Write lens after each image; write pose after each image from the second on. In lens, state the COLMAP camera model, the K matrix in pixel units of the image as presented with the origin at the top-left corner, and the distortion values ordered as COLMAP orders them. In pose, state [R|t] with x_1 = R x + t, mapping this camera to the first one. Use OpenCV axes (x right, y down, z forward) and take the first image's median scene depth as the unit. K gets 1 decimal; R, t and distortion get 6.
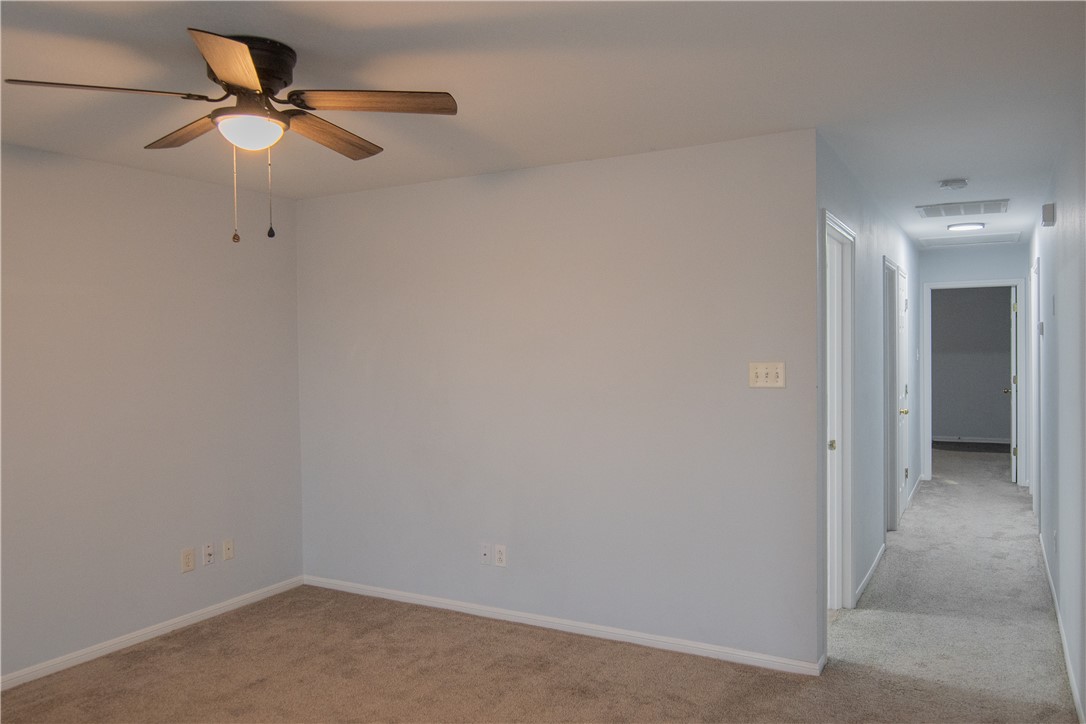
lens RADIAL K [[791.0, 0, 519.7], [0, 791.0, 365.3], [0, 0, 1]] dist [-0.019426, -0.001876]
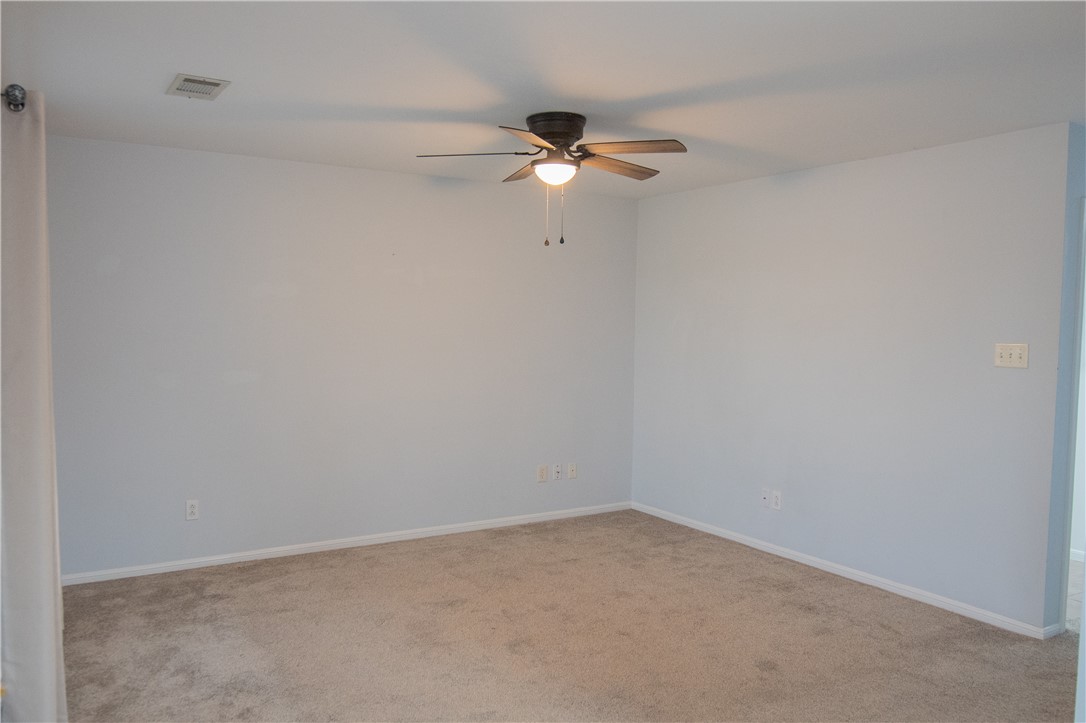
lens RADIAL K [[824.9, 0, 540.9], [0, 824.9, 367.1], [0, 0, 1]] dist [-0.027589, 0.005770]
pose [[0.876877, 0.054921, -0.477567, 0.287924], [-0.039712, 0.998333, 0.041894, 0.006895], [0.479072, -0.017771, 0.877596, -0.284866]]
